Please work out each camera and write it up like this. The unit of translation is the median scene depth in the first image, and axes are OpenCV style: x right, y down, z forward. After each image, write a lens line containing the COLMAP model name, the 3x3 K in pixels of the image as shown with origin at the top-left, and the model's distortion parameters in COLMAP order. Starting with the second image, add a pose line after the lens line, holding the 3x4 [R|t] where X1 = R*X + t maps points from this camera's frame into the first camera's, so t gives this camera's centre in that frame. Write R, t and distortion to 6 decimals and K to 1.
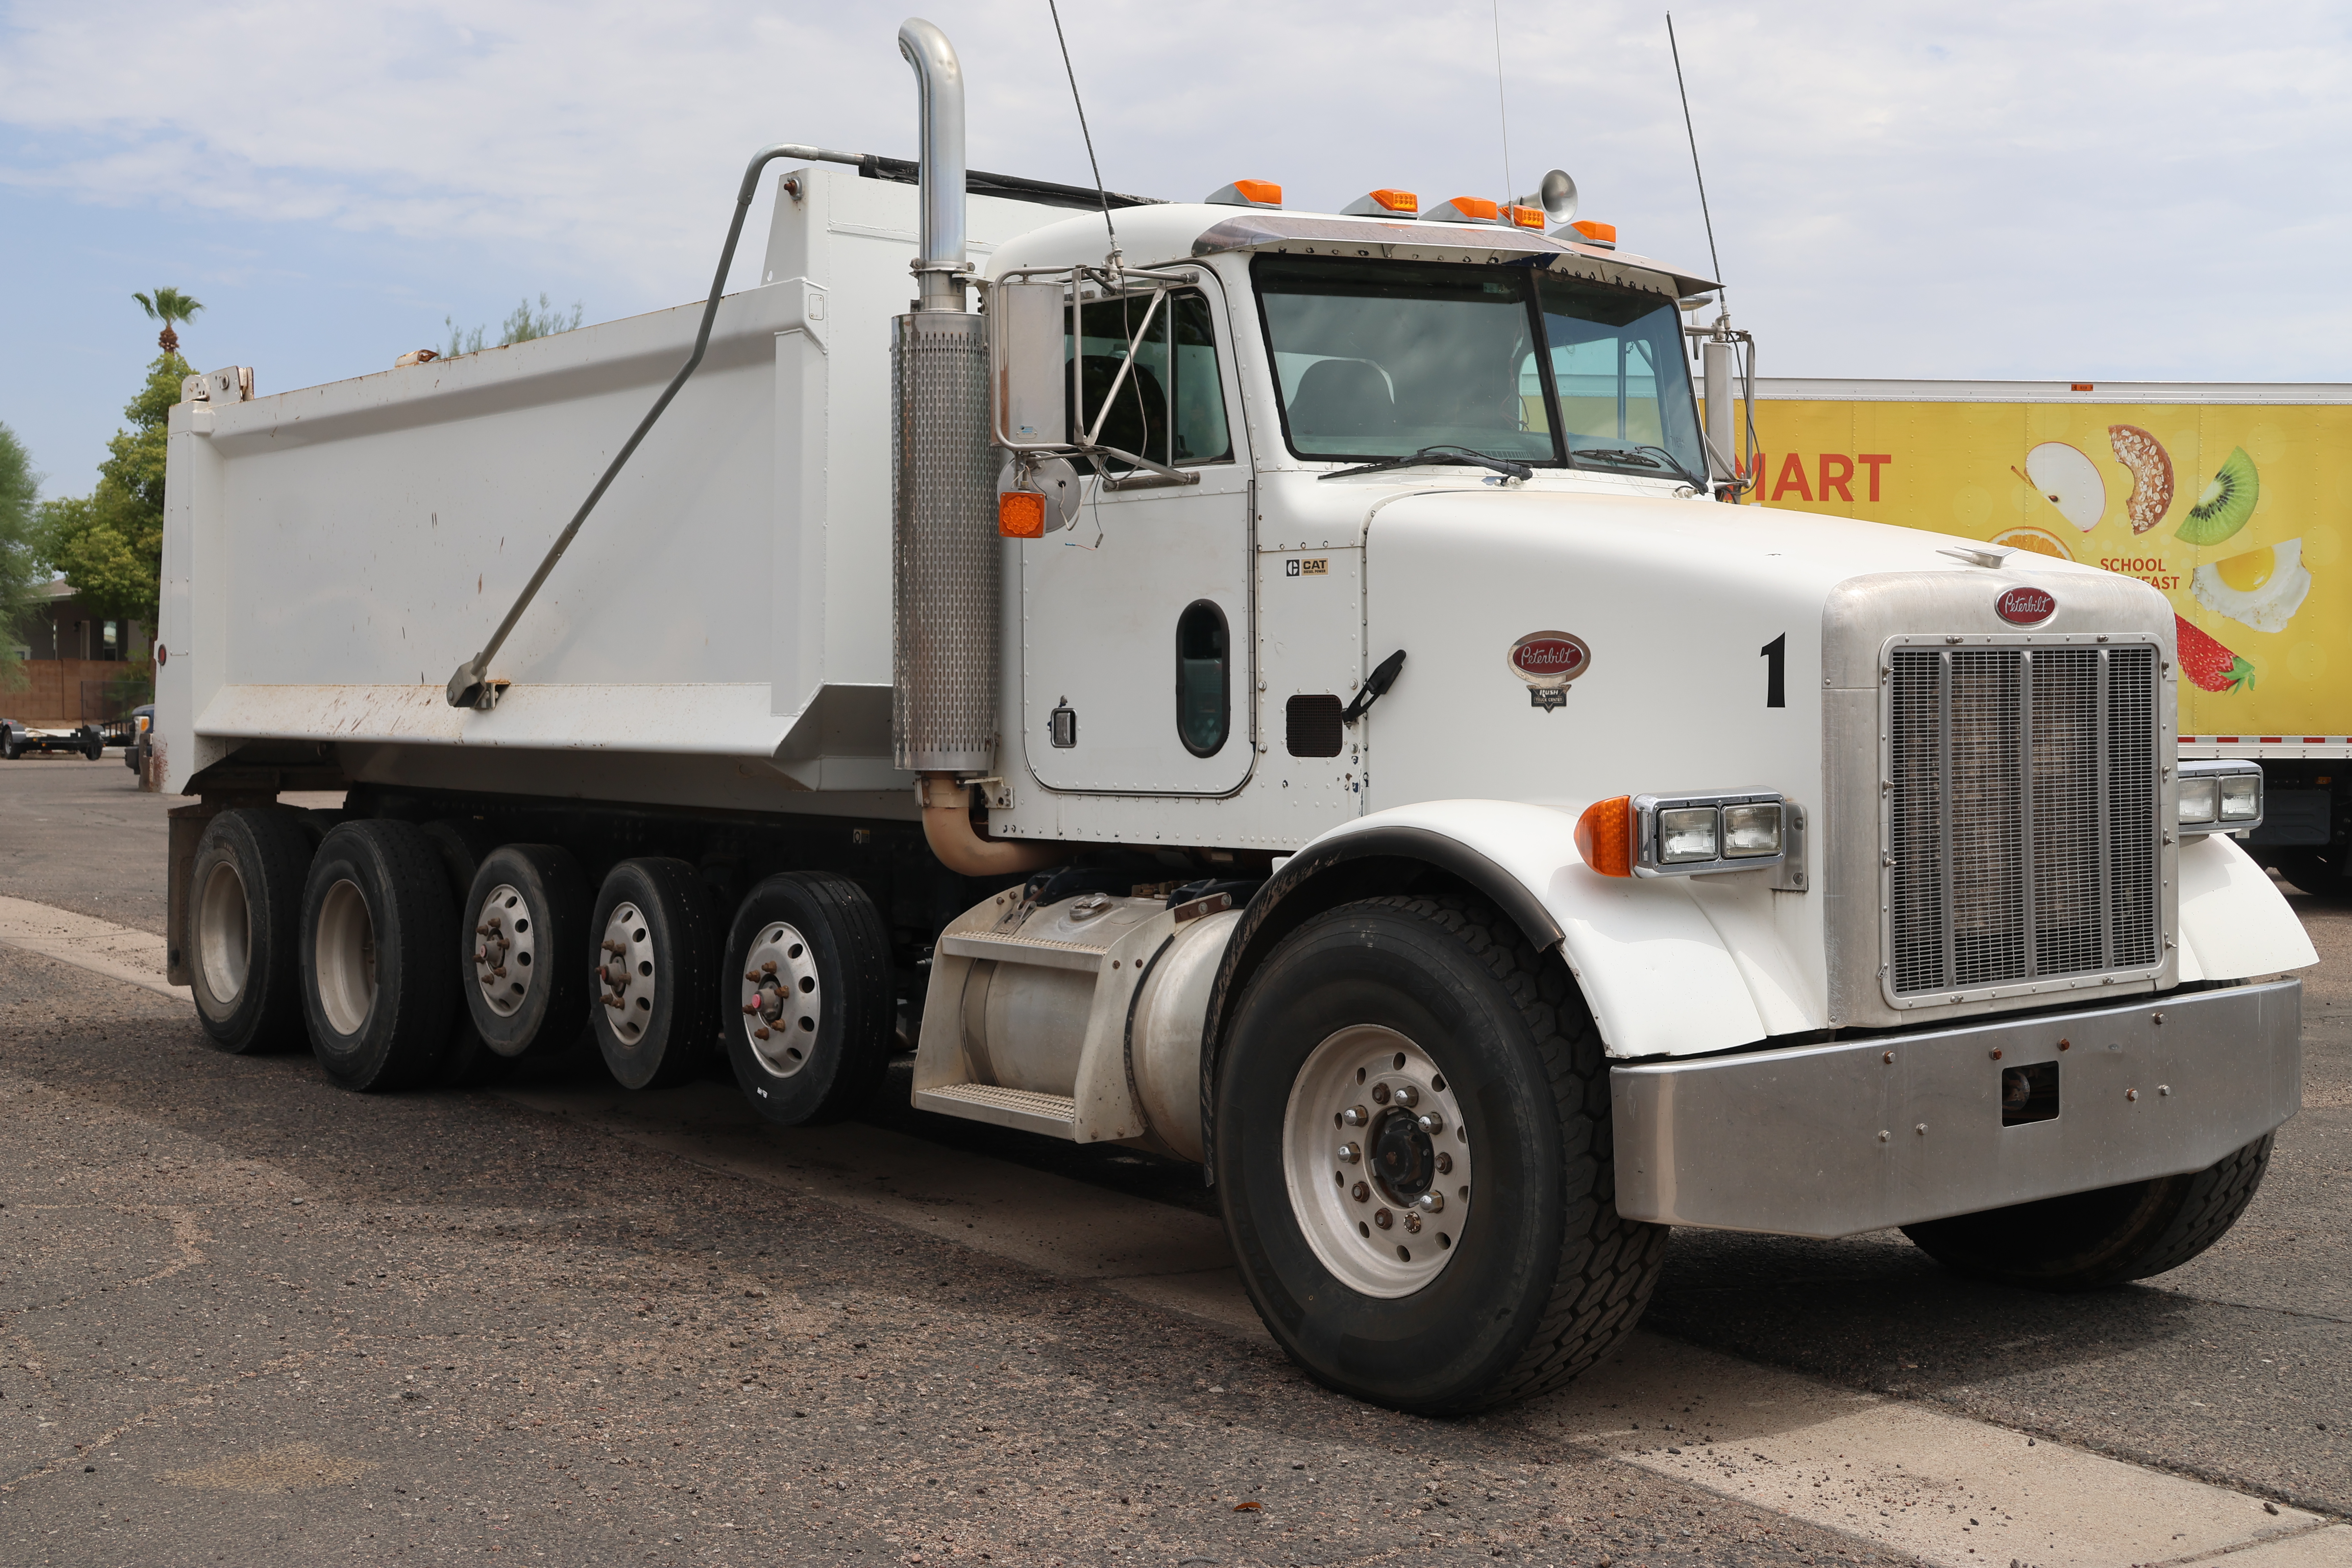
lens RADIAL K [[2849.2, 0, 1189.2], [0, 2849.2, 781.7], [0, 0, 1]] dist [-0.010935, 0.421765]
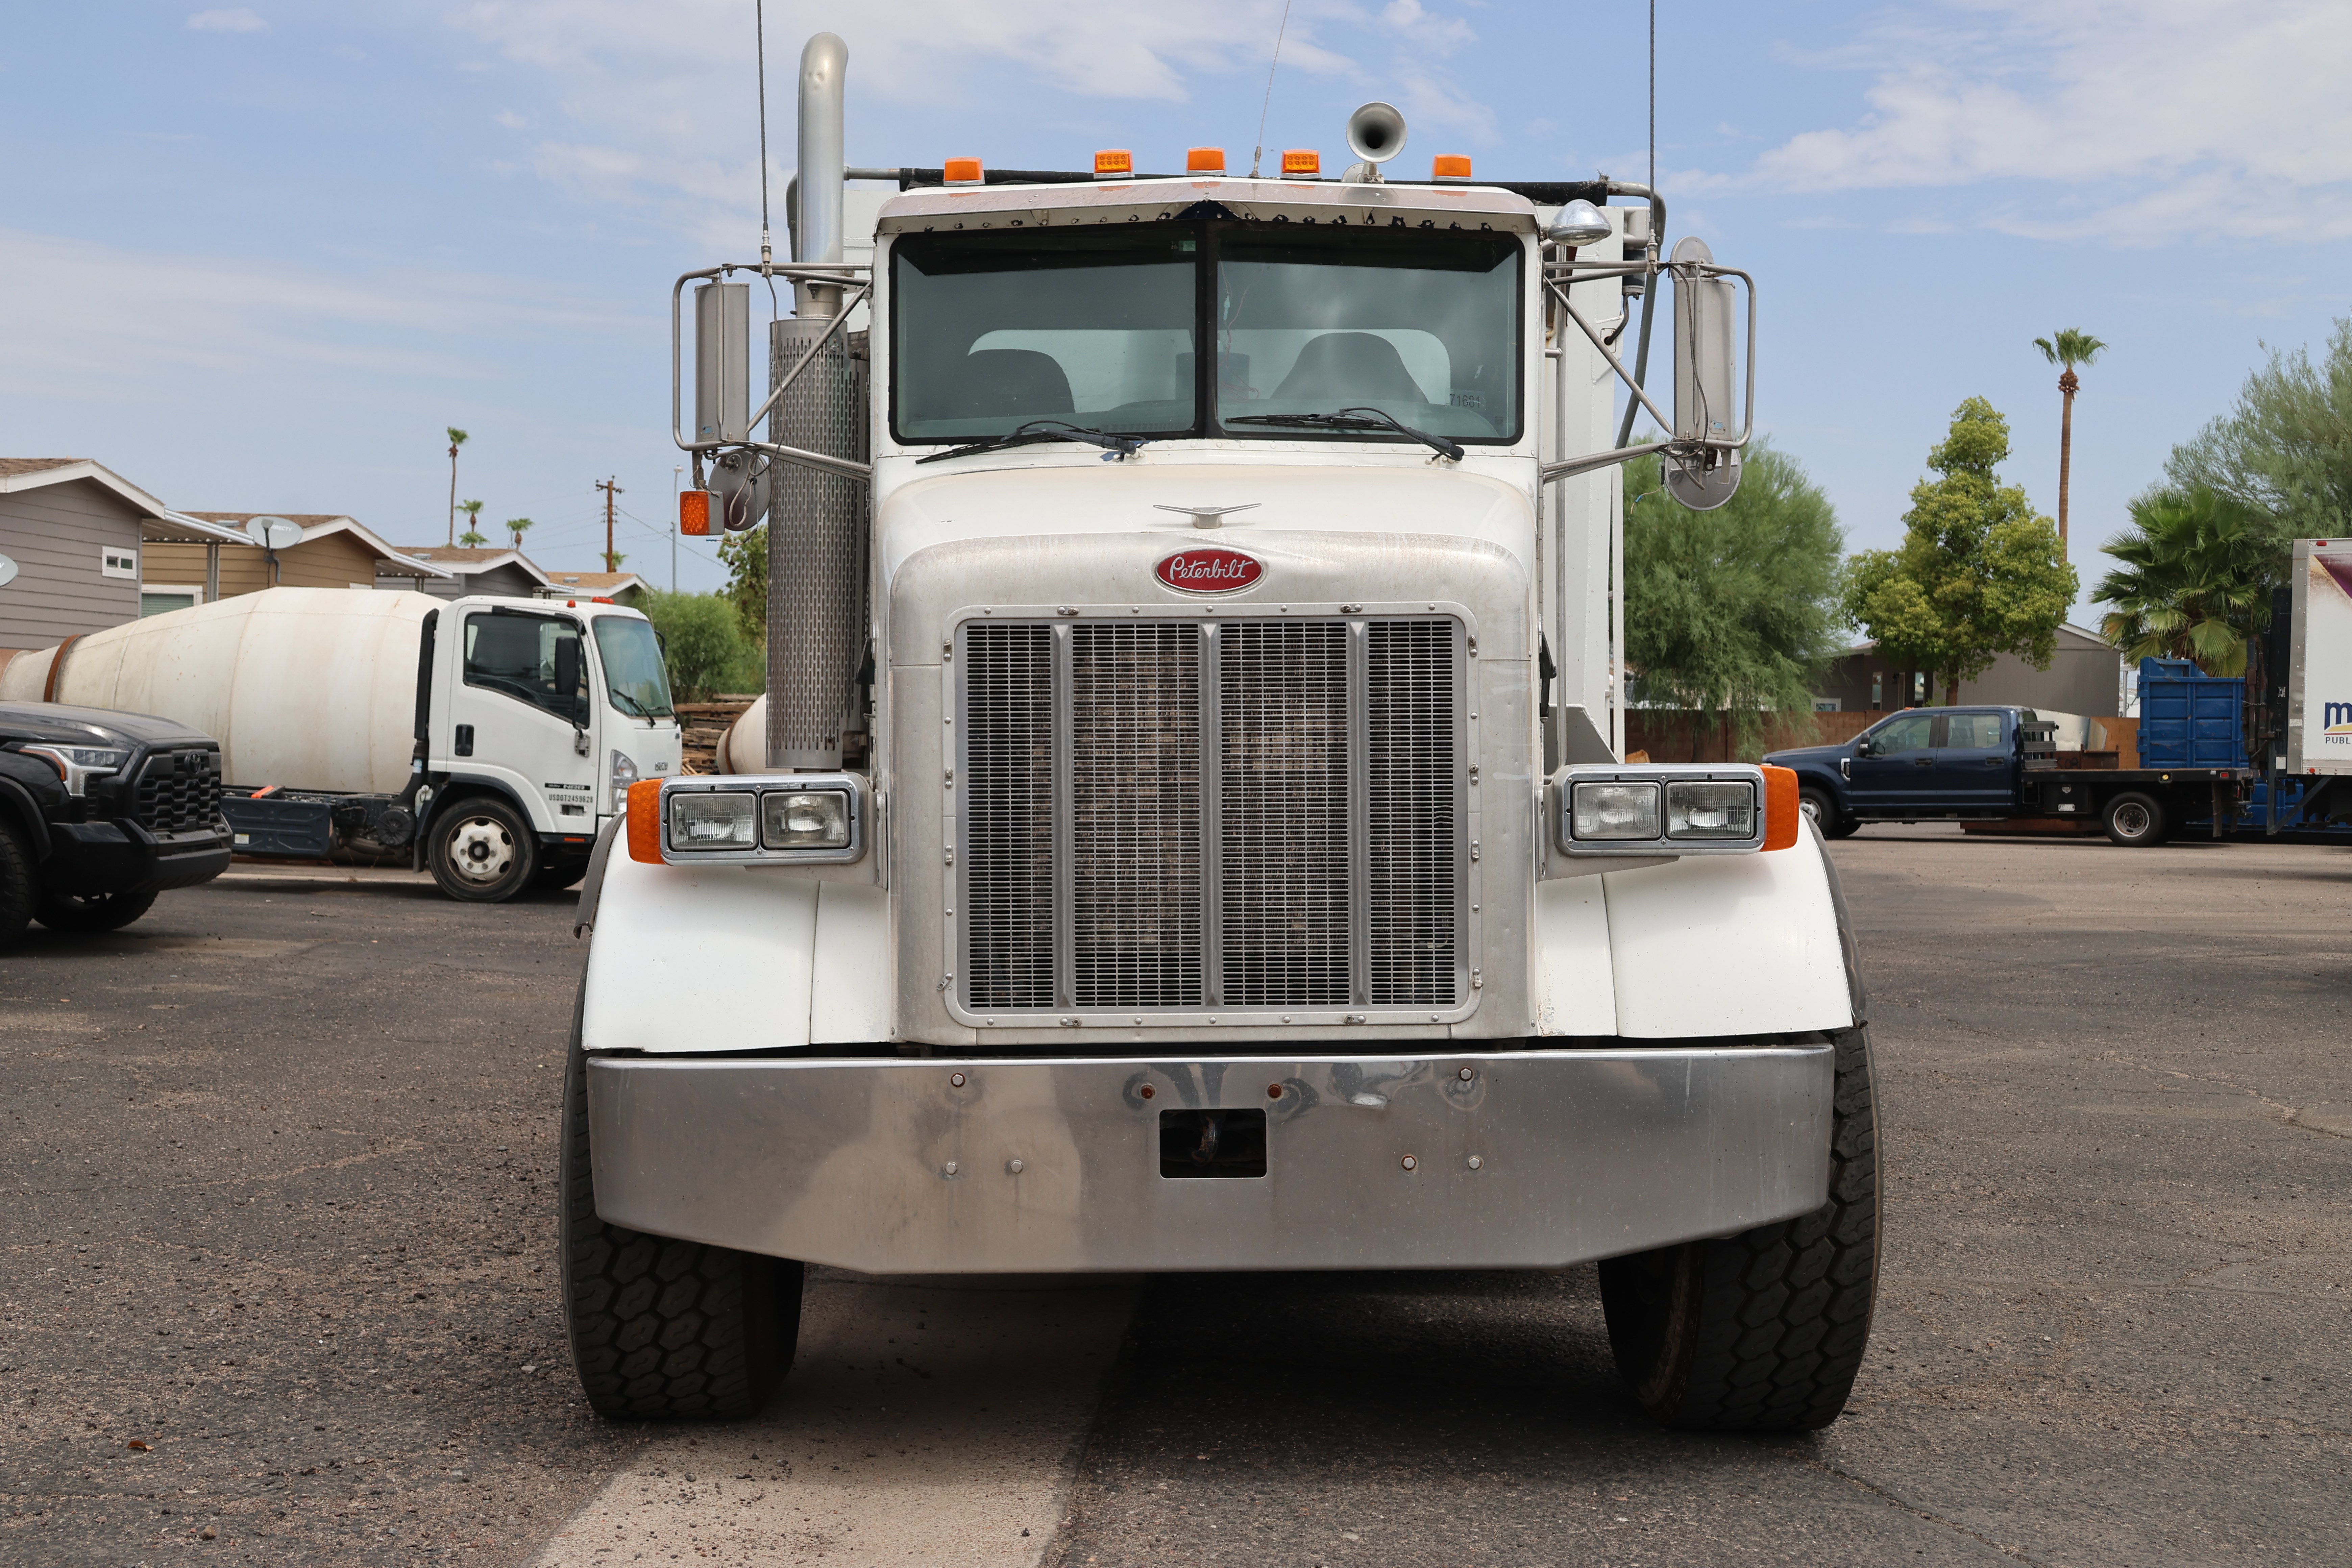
lens RADIAL K [[3012.1, 0, 1206.8], [0, 3012.1, 784.2], [0, 0, 1]] dist [0.099445, 0.062437]
pose [[0.793011, 0.013731, -0.609052, 0.822920], [-0.026153, 0.999592, -0.011516, 0.012362], [0.608645, 0.025061, 0.793047, 0.277426]]
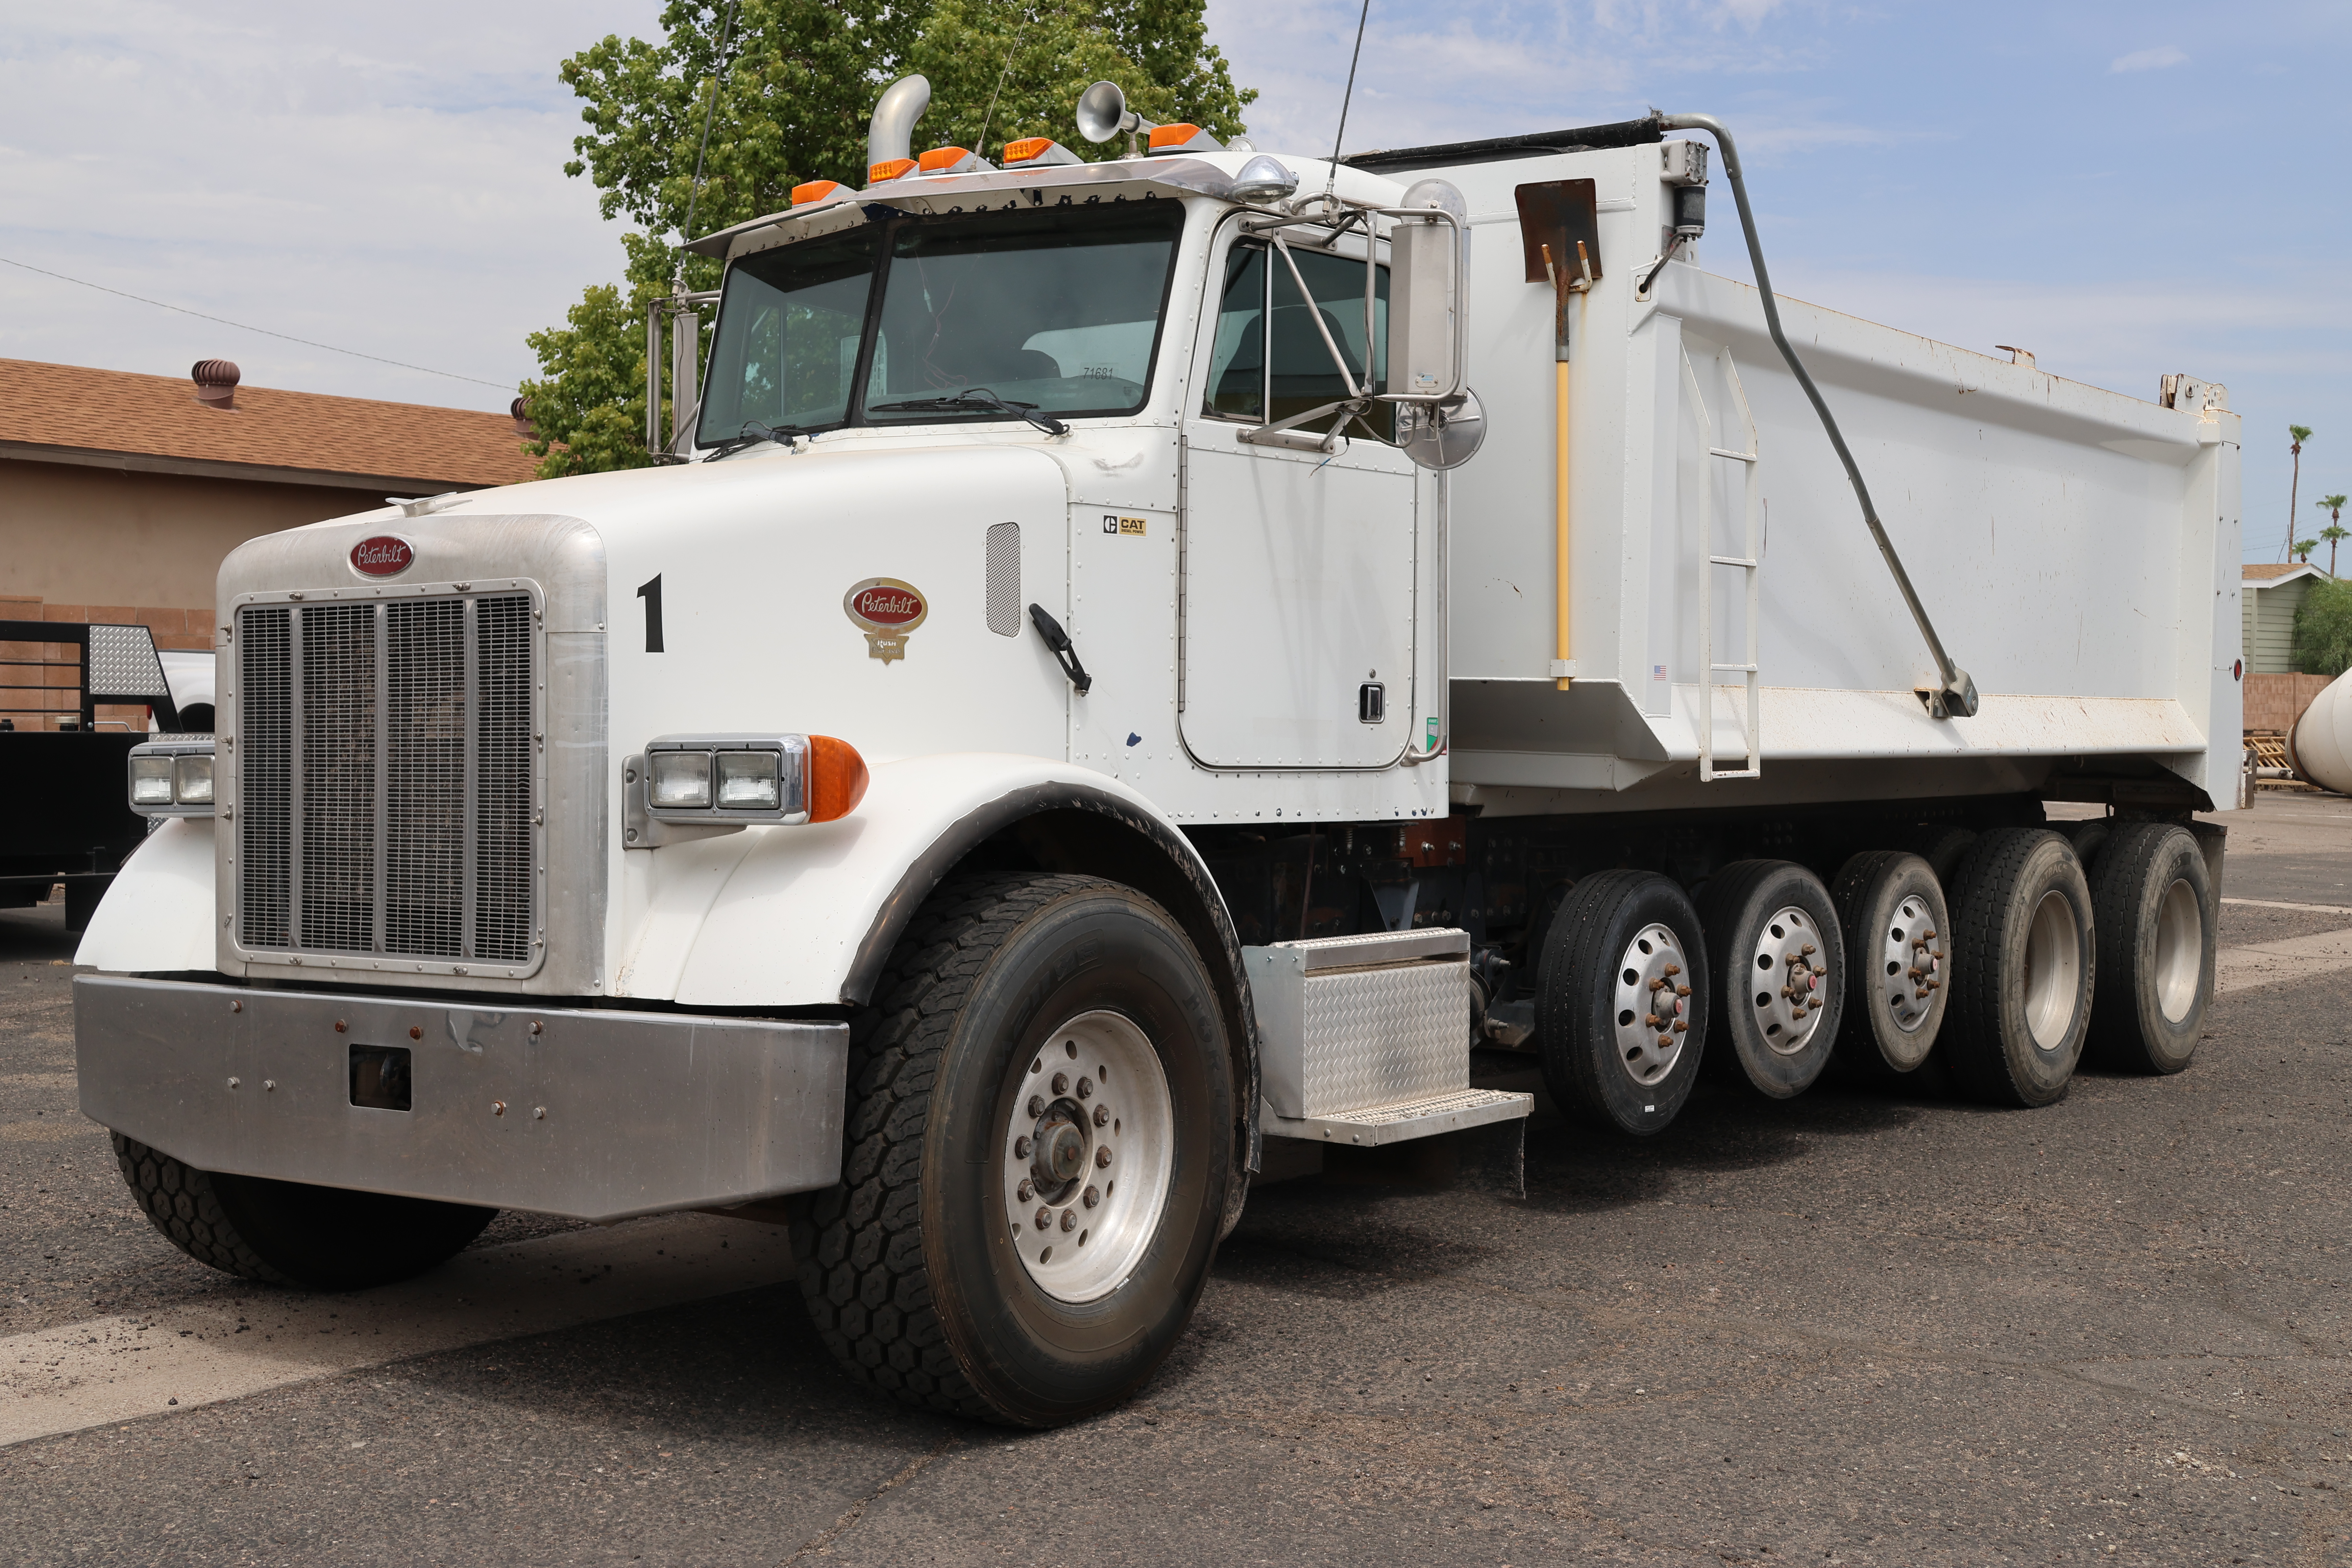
lens RADIAL K [[2849.2, 0, 1189.2], [0, 2849.2, 781.7], [0, 0, 1]] dist [-0.010935, 0.421765]
pose [[0.283868, 0.021667, -0.958619, 1.239450], [-0.037803, 0.999220, 0.011390, -0.008087], [0.958118, 0.033005, 0.284466, 0.965437]]
